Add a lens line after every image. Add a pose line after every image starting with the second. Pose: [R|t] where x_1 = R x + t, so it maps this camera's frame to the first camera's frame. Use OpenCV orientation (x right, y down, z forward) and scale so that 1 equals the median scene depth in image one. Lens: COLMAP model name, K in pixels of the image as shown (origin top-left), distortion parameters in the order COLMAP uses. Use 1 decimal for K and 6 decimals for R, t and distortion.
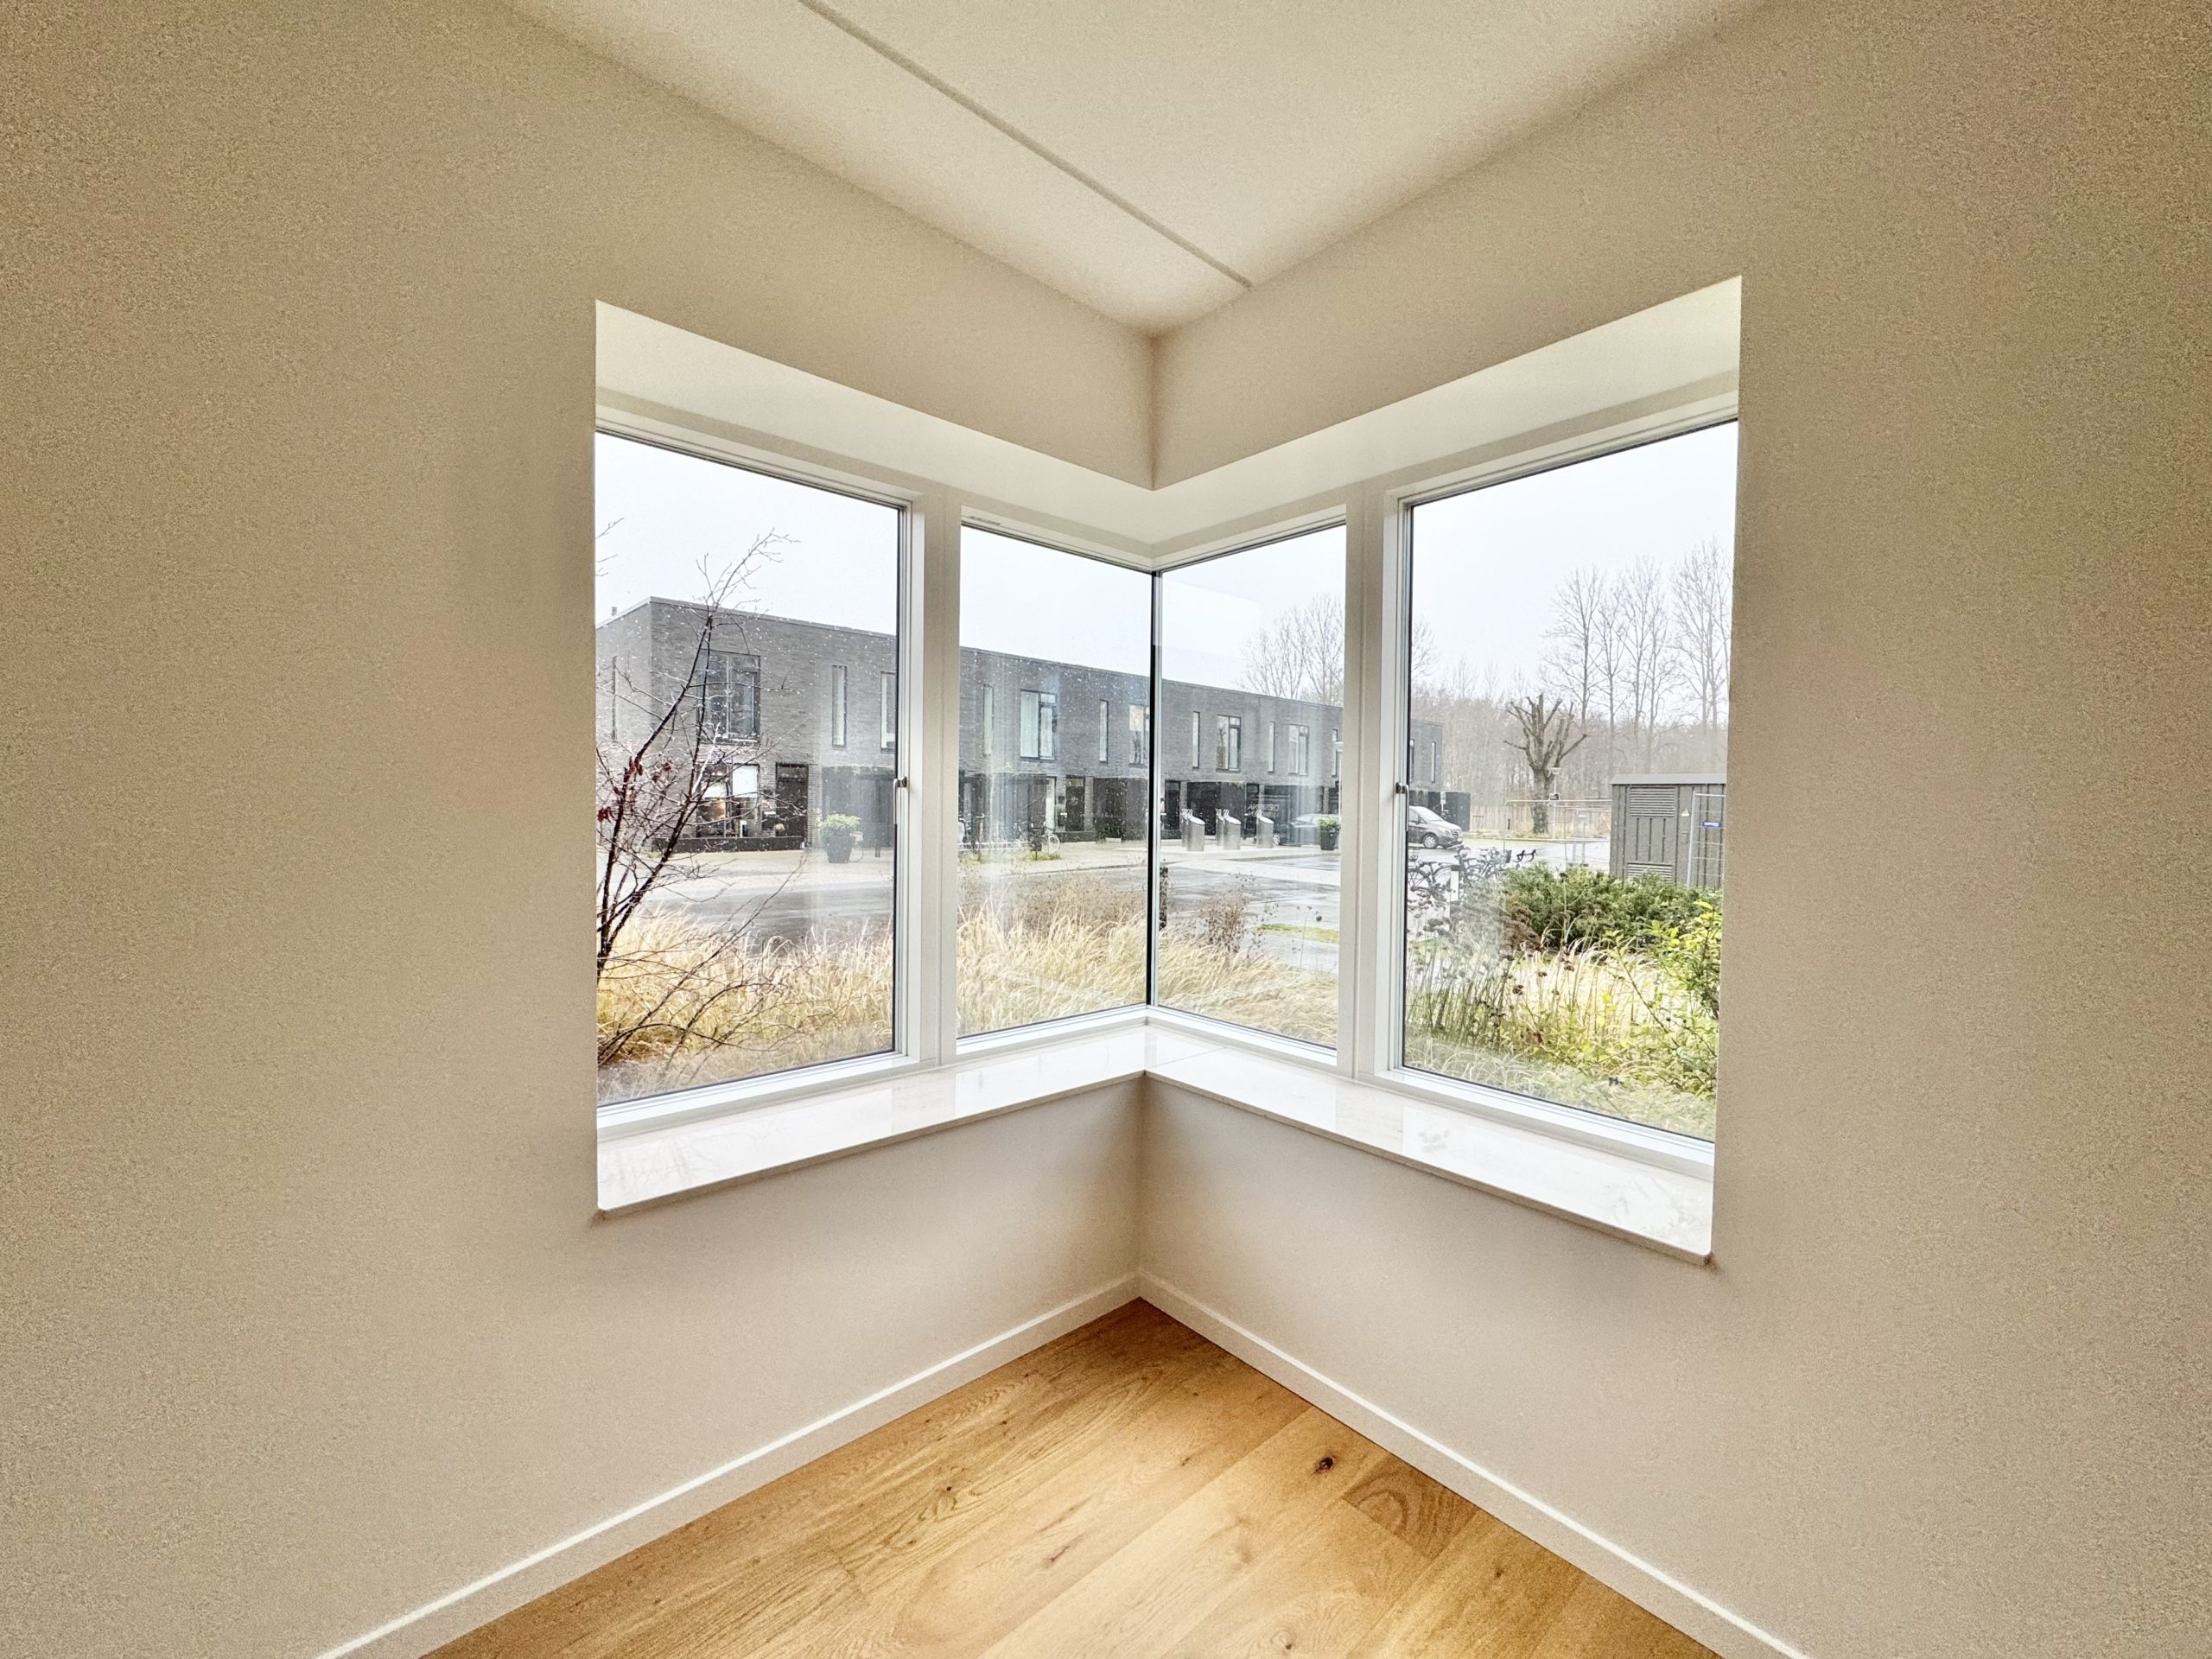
lens RADIAL K [[873.9, 0, 1107.8], [0, 873.9, 826.2], [0, 0, 1]] dist [0.000963, -0.000204]
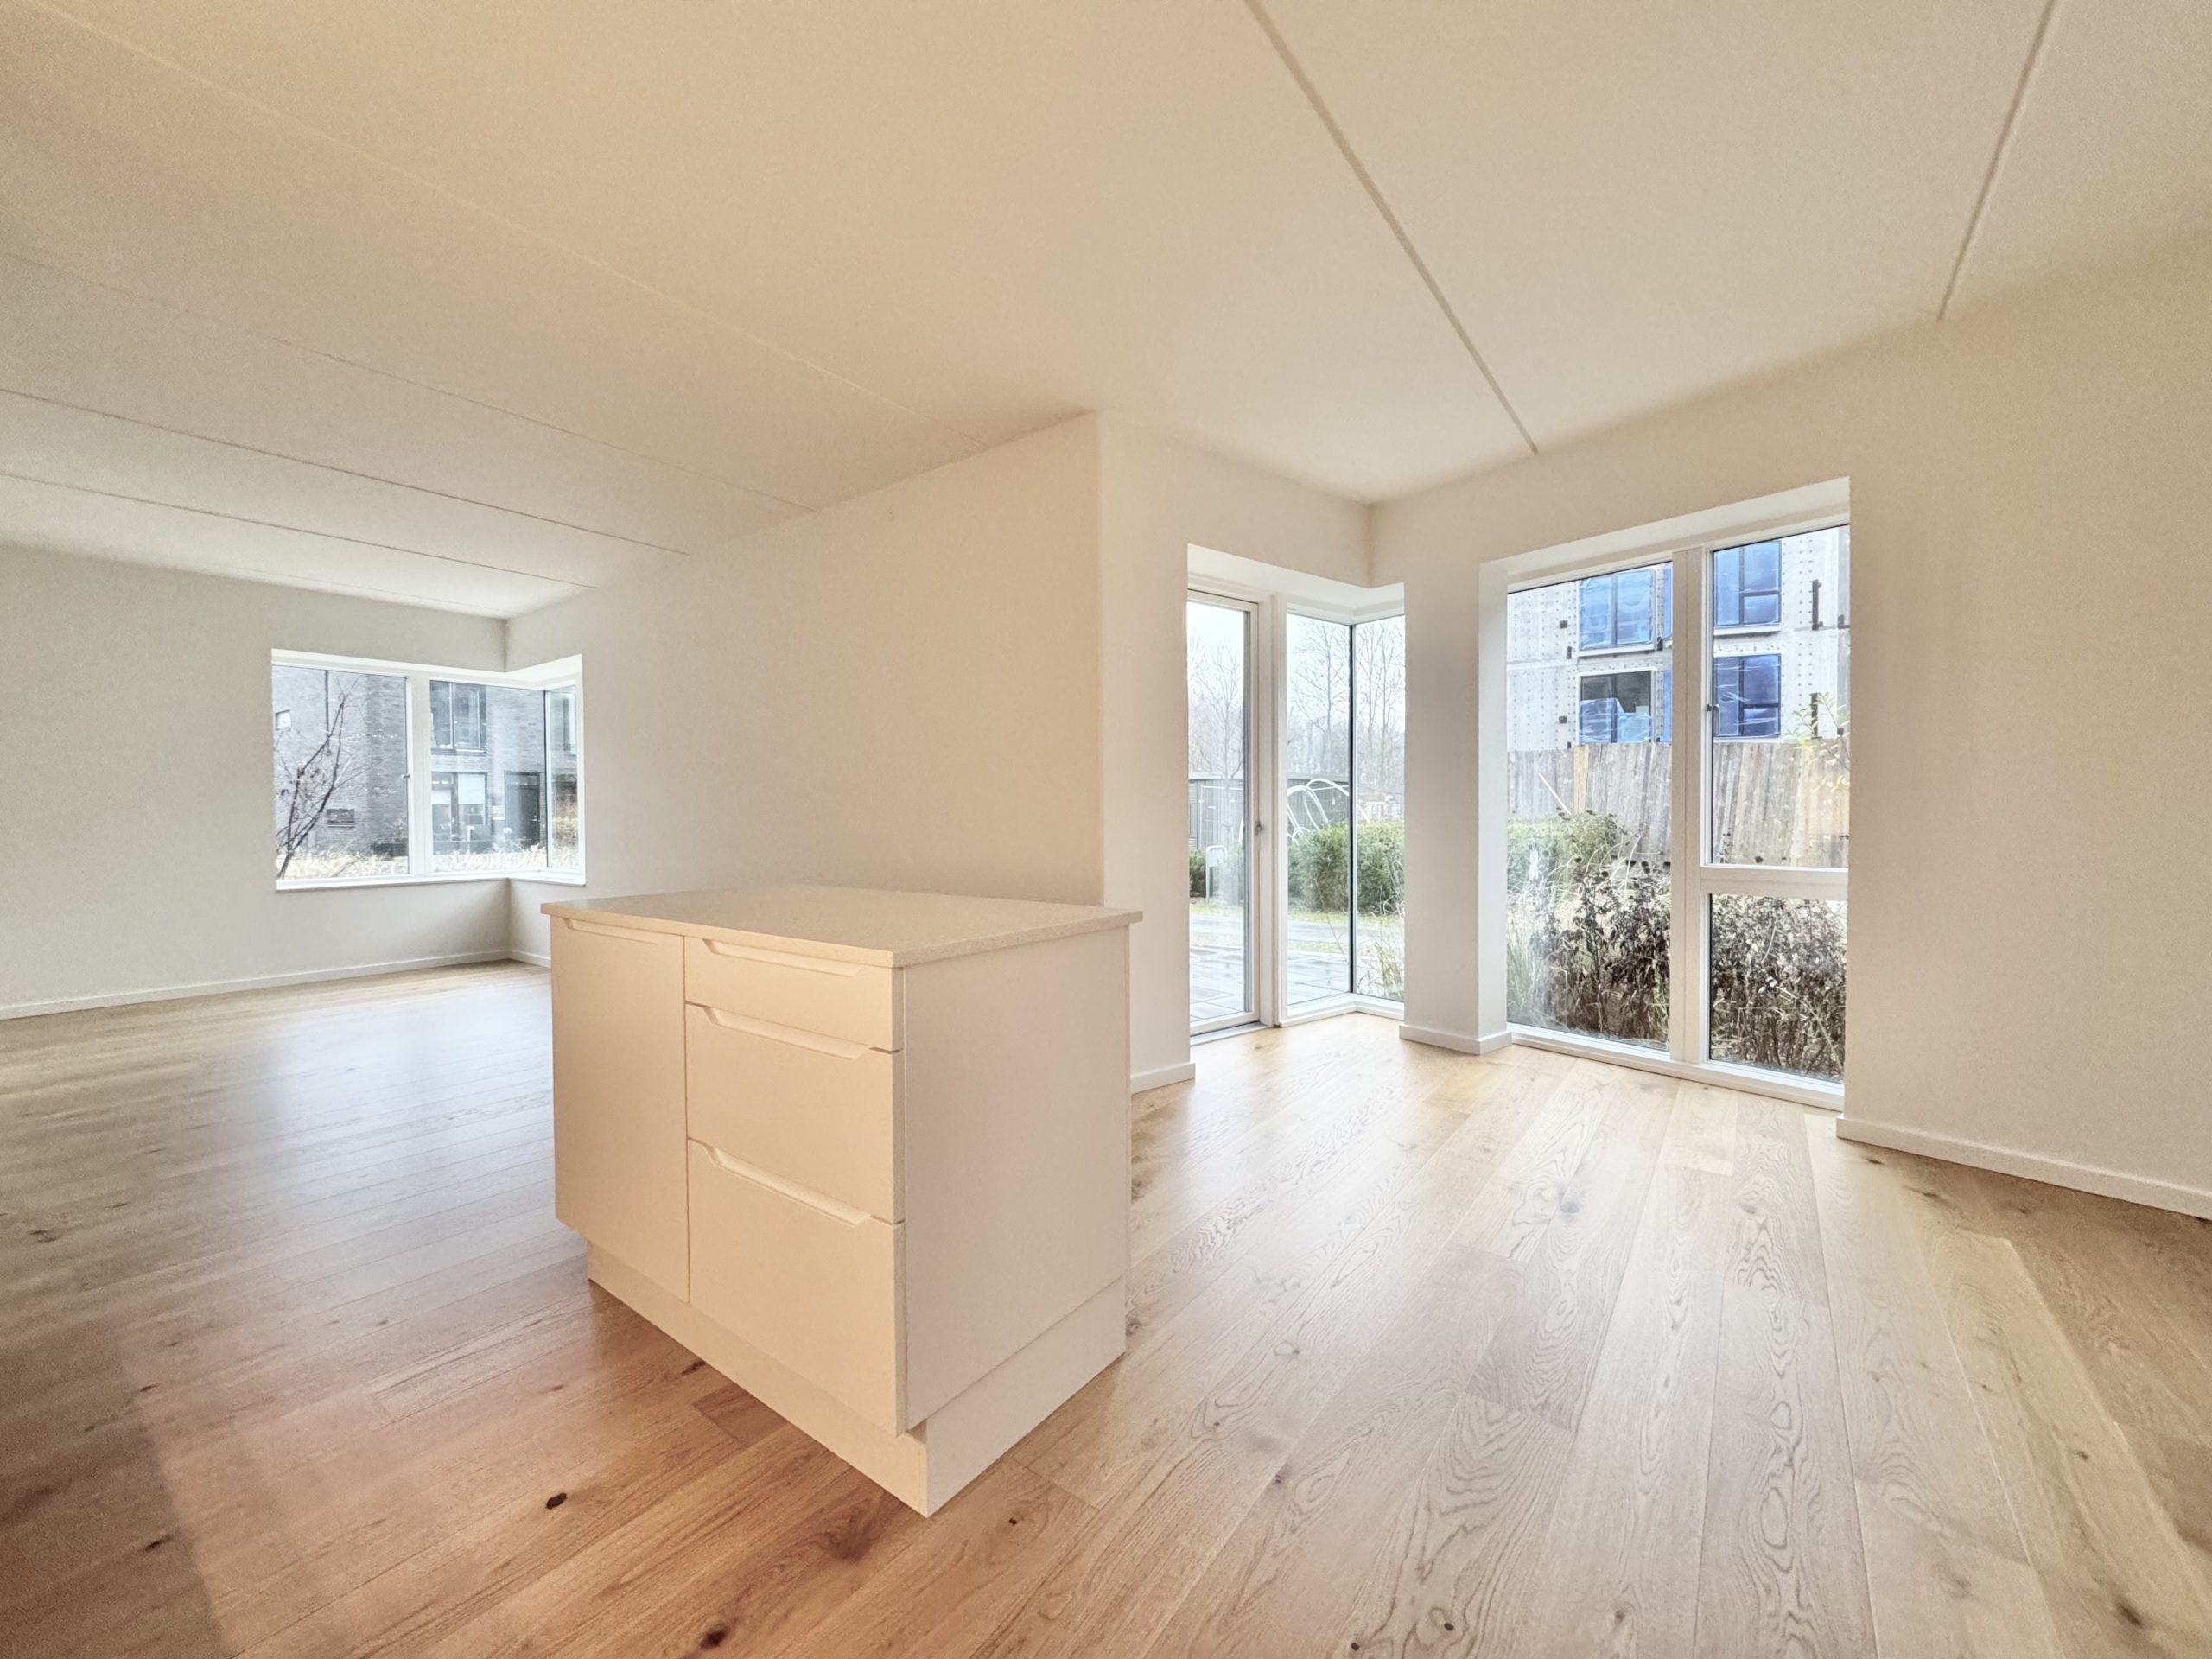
lens RADIAL K [[873.9, 0, 1107.8], [0, 873.9, 826.2], [0, 0, 1]] dist [0.000963, -0.000204]
pose [[0.980570, -0.023577, 0.194748, 1.086340], [0.024627, 0.999692, -0.002968, 0.132741], [-0.194619, 0.007707, 0.980849, -1.673175]]
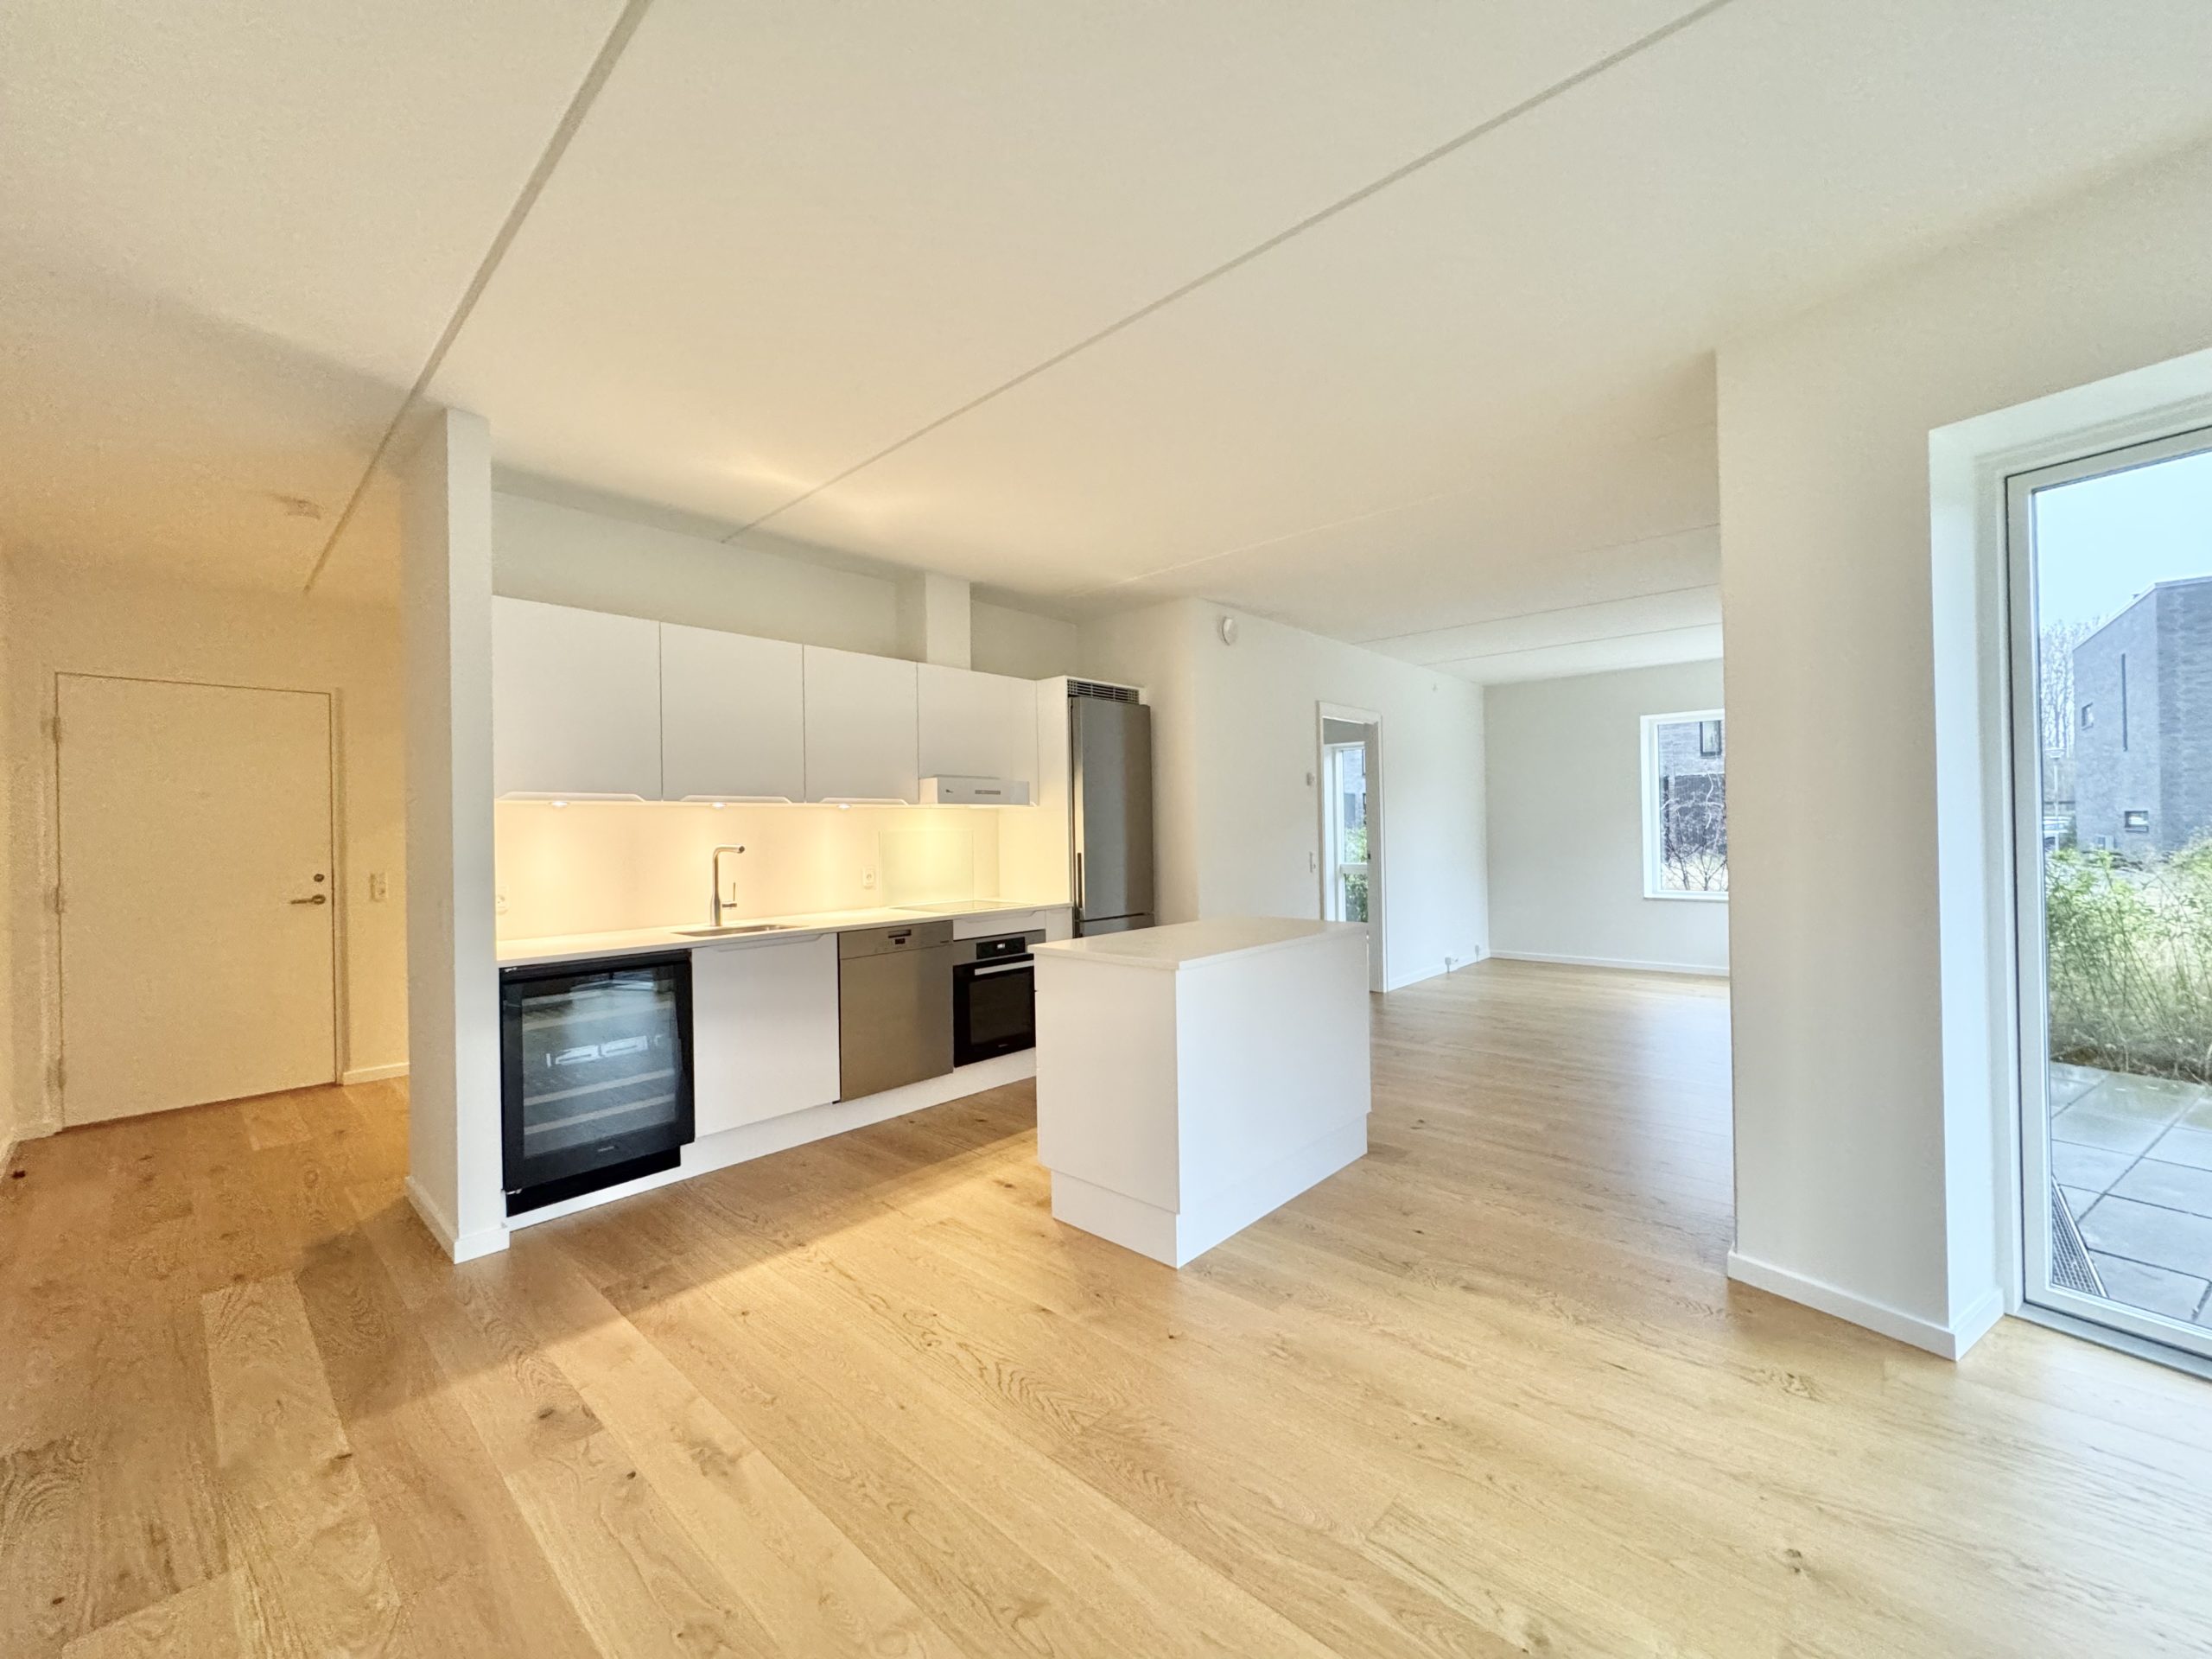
lens RADIAL K [[873.9, 0, 1107.8], [0, 873.9, 826.2], [0, 0, 1]] dist [0.000963, -0.000204]
pose [[0.106914, -0.016468, -0.994132, 2.013387], [-0.006850, 0.999827, -0.017299, 0.071256], [0.994245, 0.008659, 0.106783, -1.269319]]
